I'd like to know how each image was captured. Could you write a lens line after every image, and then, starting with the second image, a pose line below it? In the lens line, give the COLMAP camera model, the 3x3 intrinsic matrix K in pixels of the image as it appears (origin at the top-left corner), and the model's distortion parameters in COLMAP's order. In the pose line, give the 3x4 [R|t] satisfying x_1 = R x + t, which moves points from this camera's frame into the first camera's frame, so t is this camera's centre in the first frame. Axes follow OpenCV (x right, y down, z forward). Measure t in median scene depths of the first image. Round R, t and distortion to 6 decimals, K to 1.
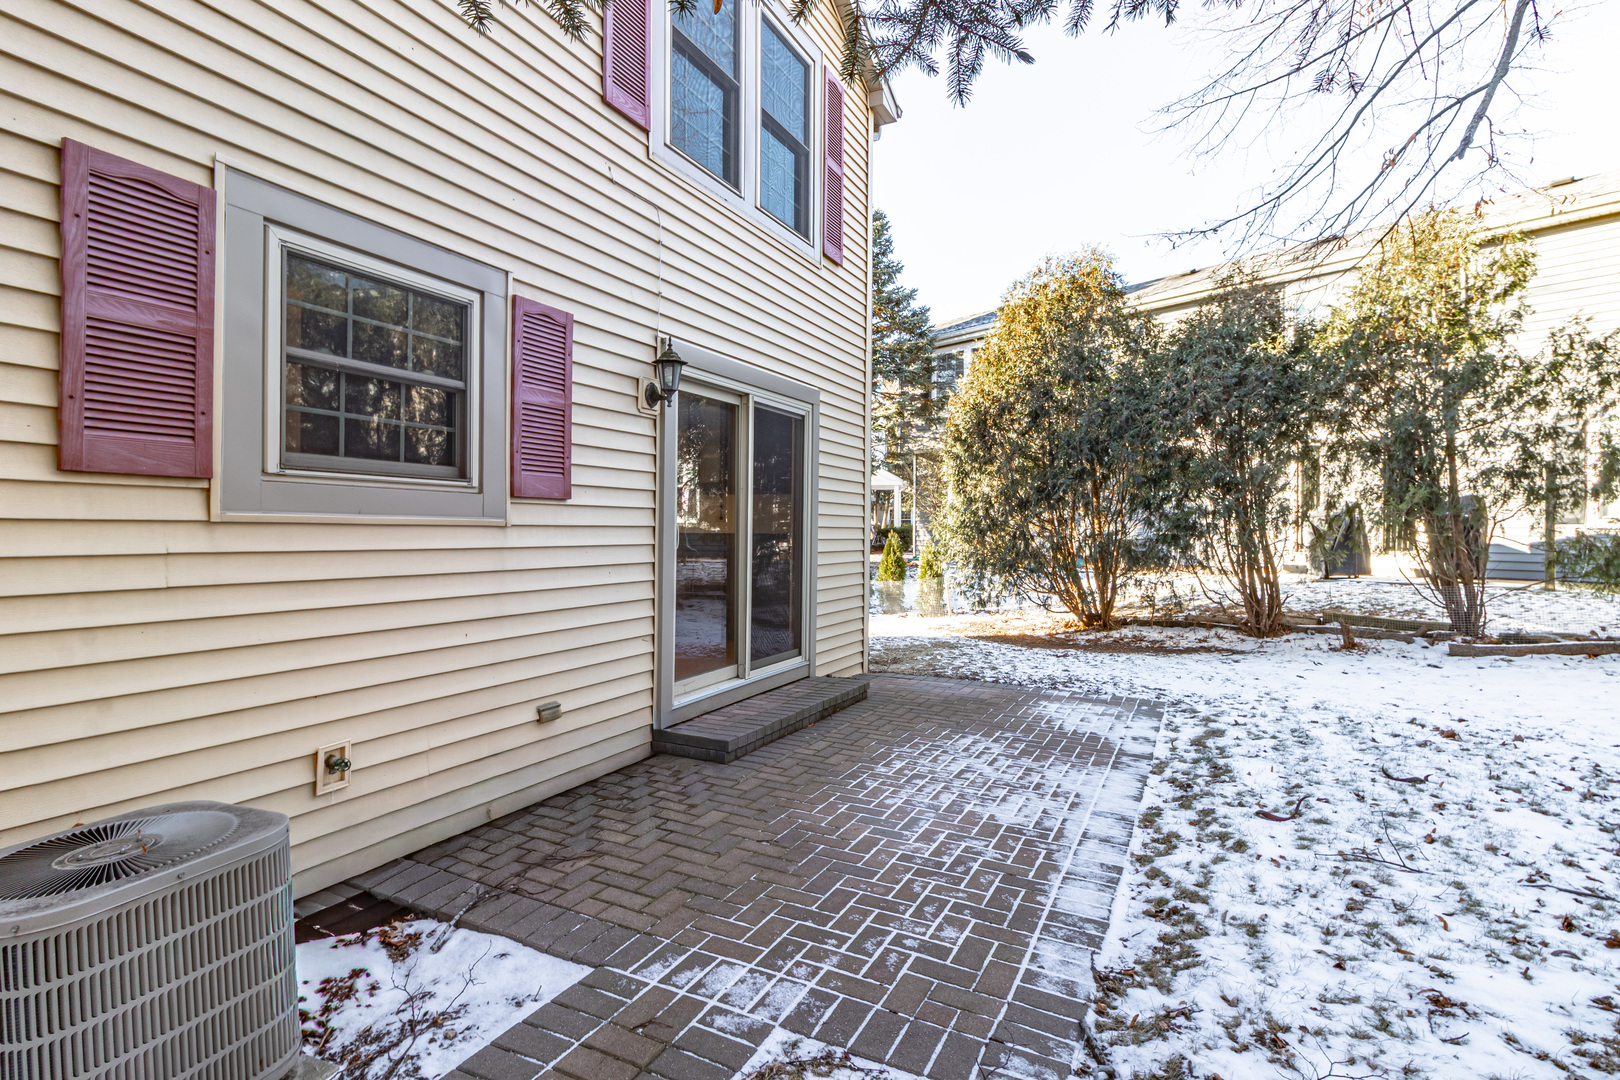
lens RADIAL K [[797.0, 0, 783.0], [0, 797.0, 539.2], [0, 0, 1]] dist [0.001869, 0.000793]
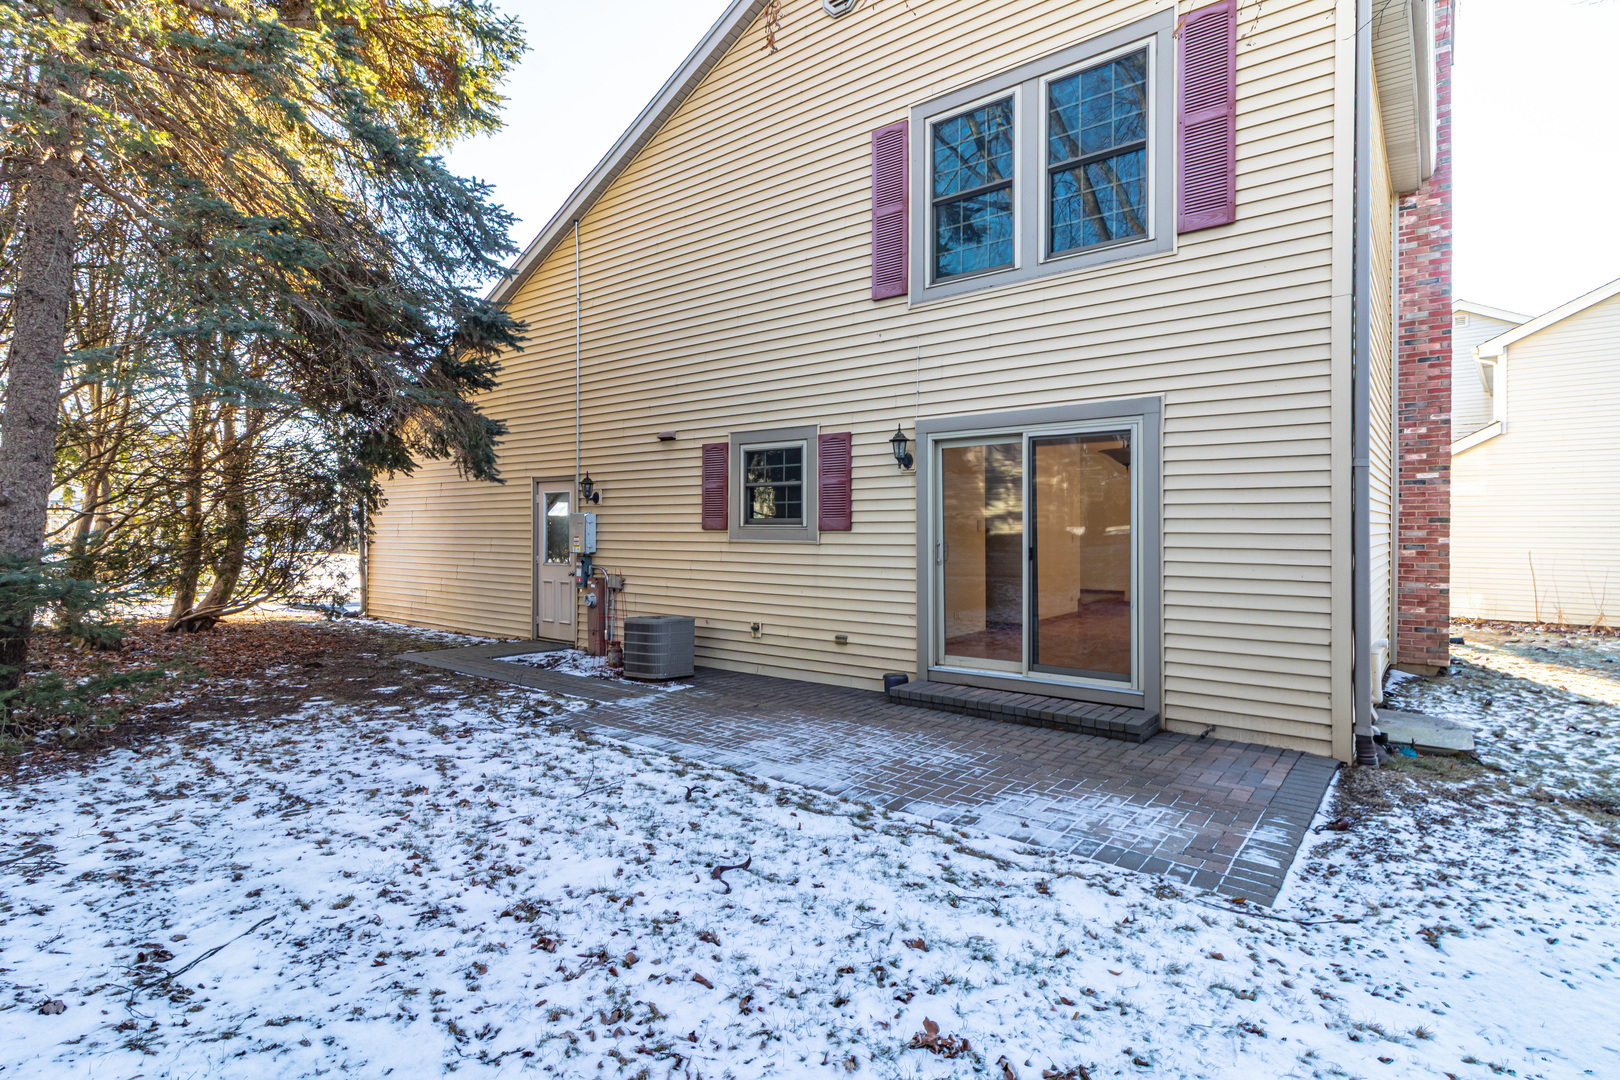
lens RADIAL K [[797.0, 0, 824.8], [0, 797.0, 536.6], [0, 0, 1]] dist [0.001869, 0.000793]
pose [[-0.165821, 0.005629, -0.986140, 1.723193], [-0.011064, 0.999910, 0.007568, -0.051606], [0.986094, 0.012166, -0.165744, 1.352486]]
